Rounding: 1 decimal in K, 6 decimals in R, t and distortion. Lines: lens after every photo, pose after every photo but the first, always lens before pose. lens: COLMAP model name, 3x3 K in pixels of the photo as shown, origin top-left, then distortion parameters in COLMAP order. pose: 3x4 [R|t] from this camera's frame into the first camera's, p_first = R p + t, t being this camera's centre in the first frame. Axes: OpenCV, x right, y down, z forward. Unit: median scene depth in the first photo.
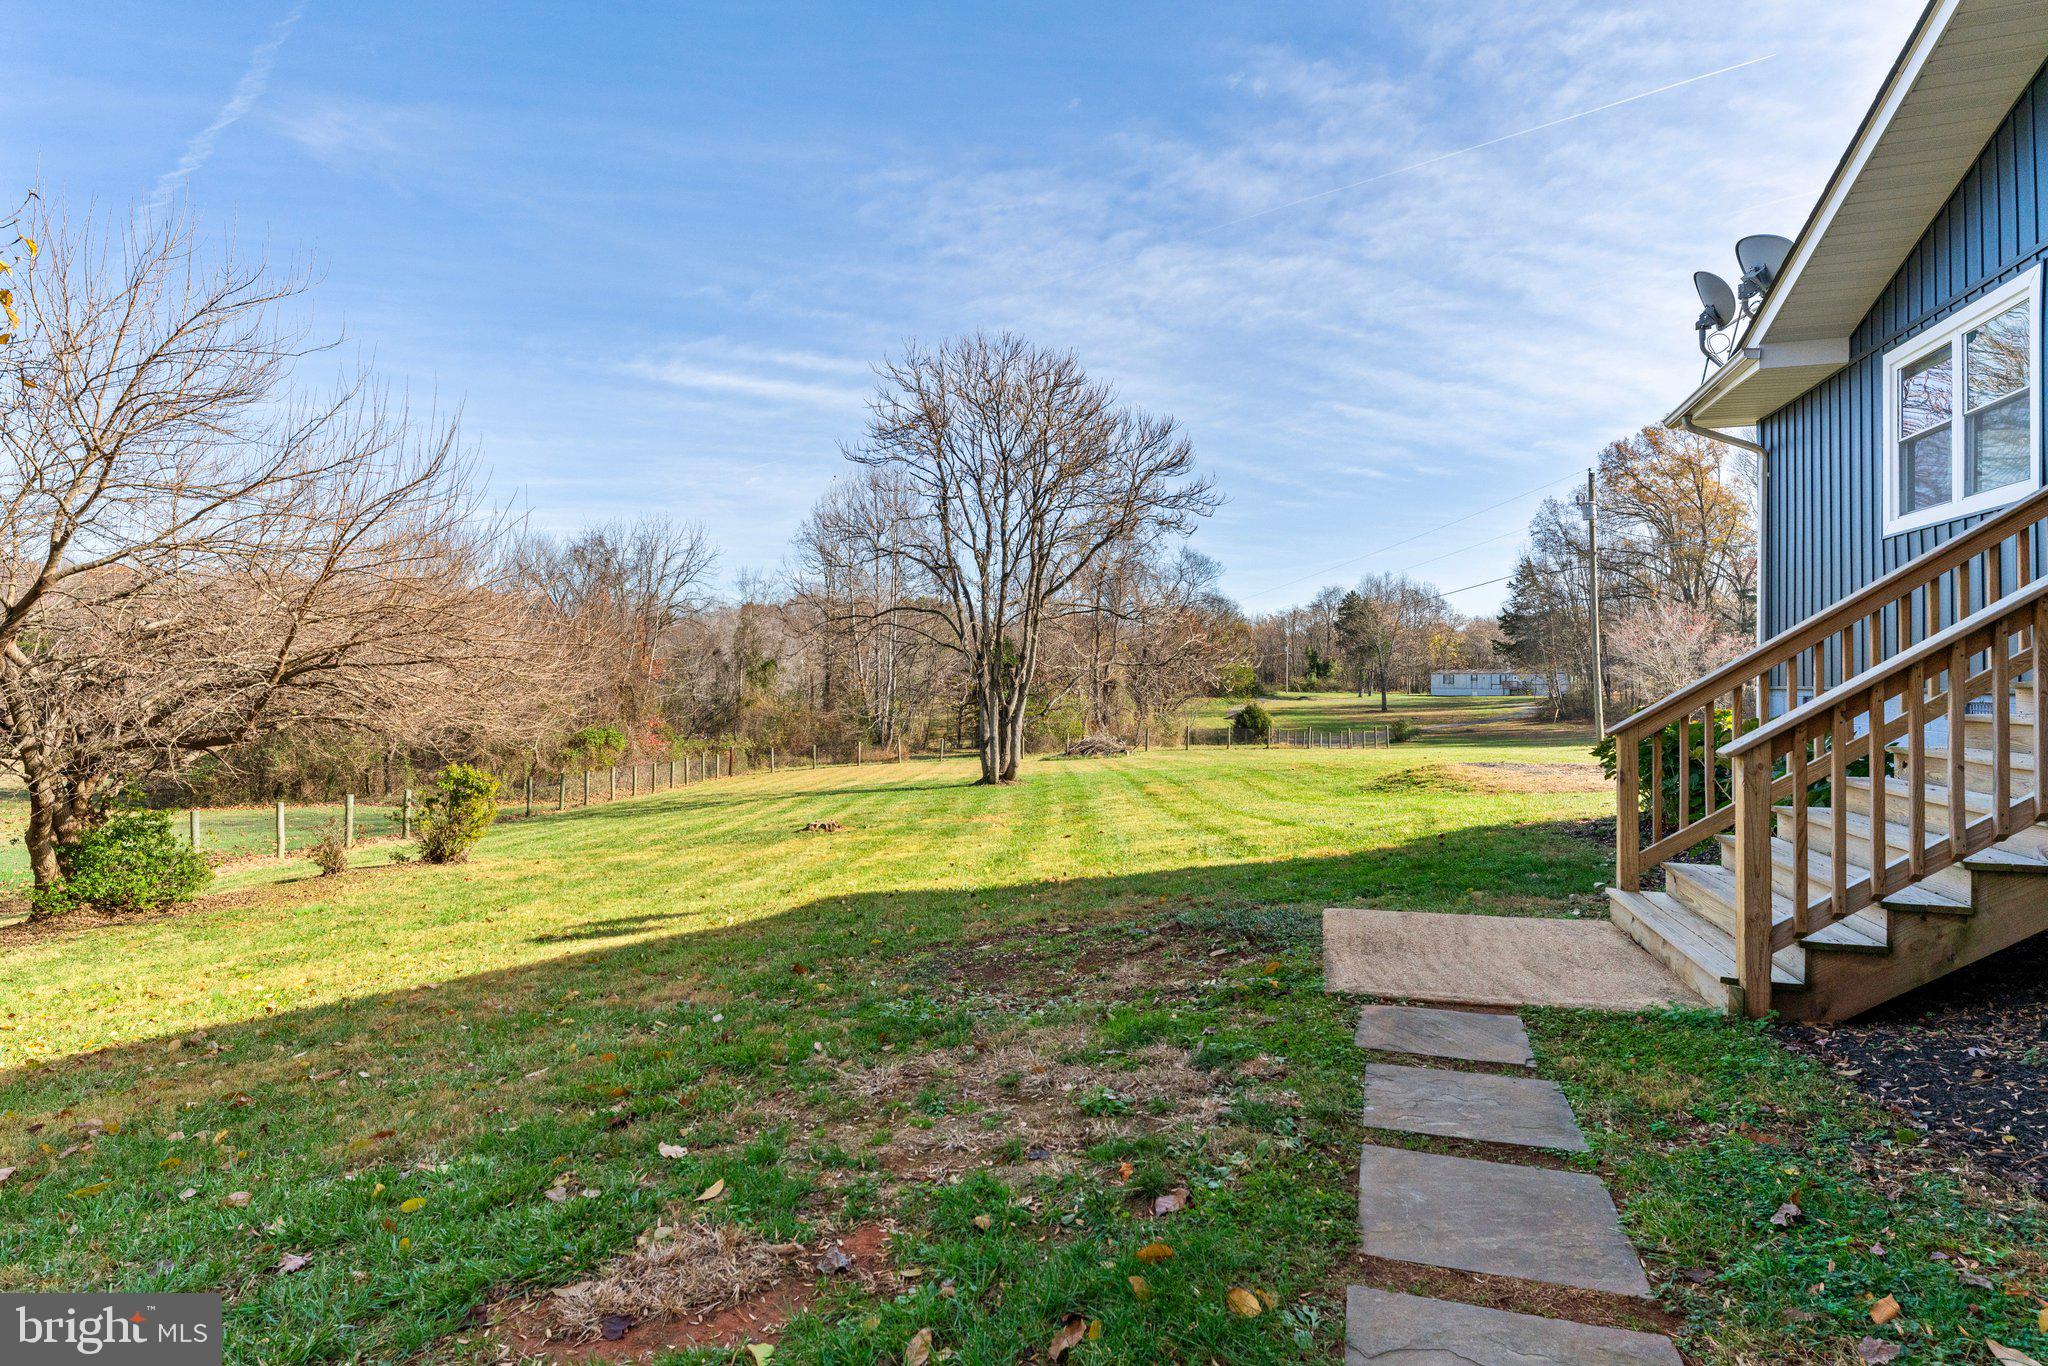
lens RADIAL K [[1074.5, 0, 1029.1], [0, 1074.5, 681.9], [0, 0, 1]] dist [-0.001115, 0.000132]
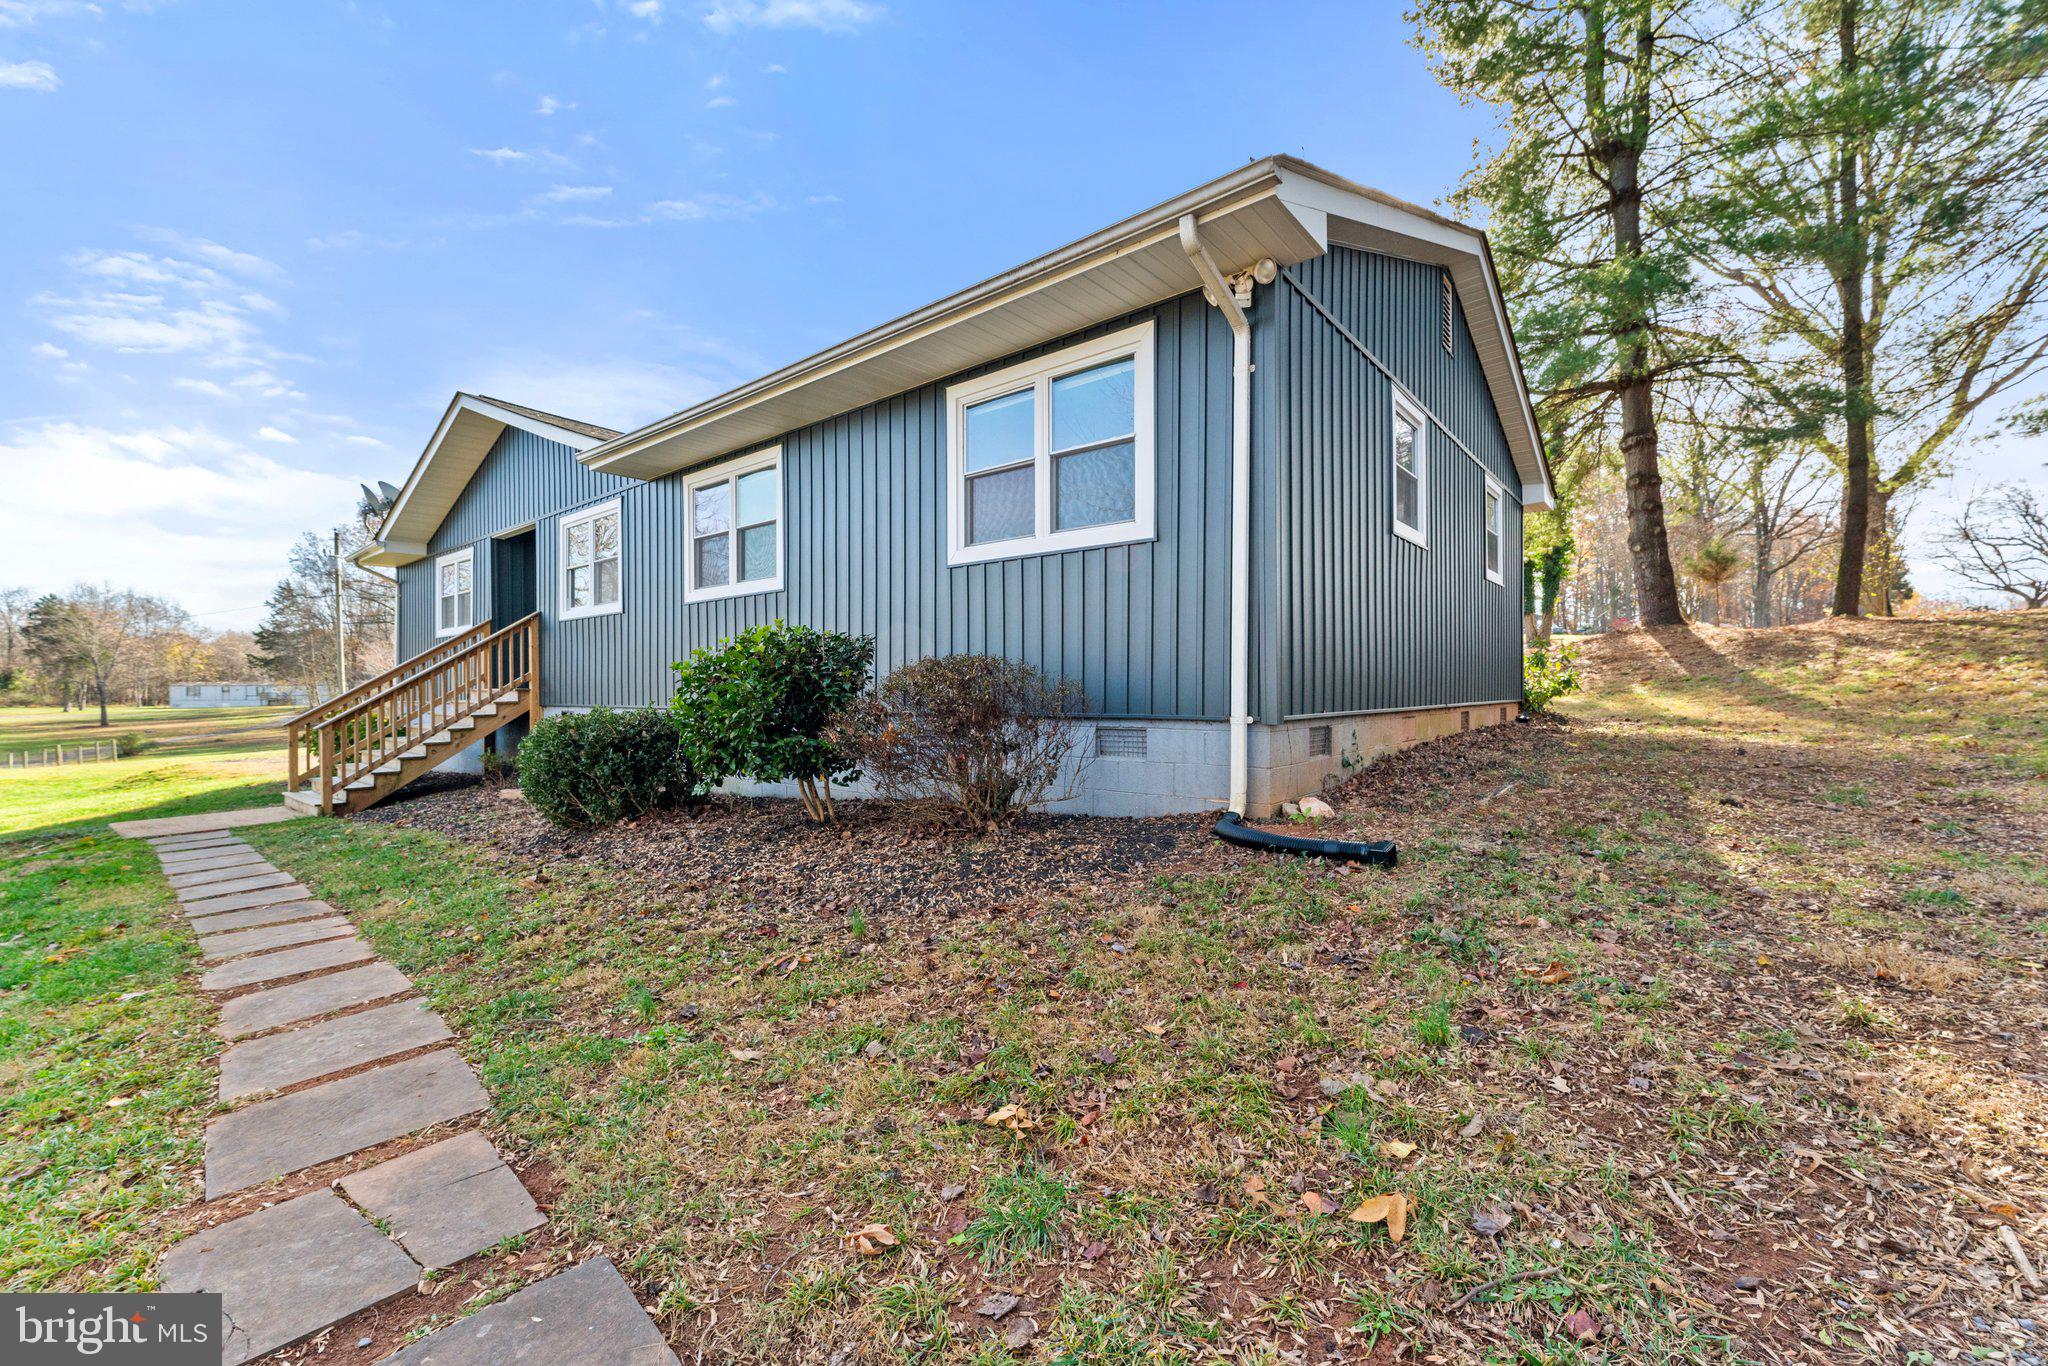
lens RADIAL K [[836.3, 0, 1032.4], [0, 836.3, 687.4], [0, 0, 1]] dist [-0.002567, 0.000051]
pose [[0.398839, -0.006001, 0.917001, -0.046040], [0.009503, 0.999952, 0.002411, -0.002317], [-0.916972, 0.007753, 0.398877, -0.118926]]
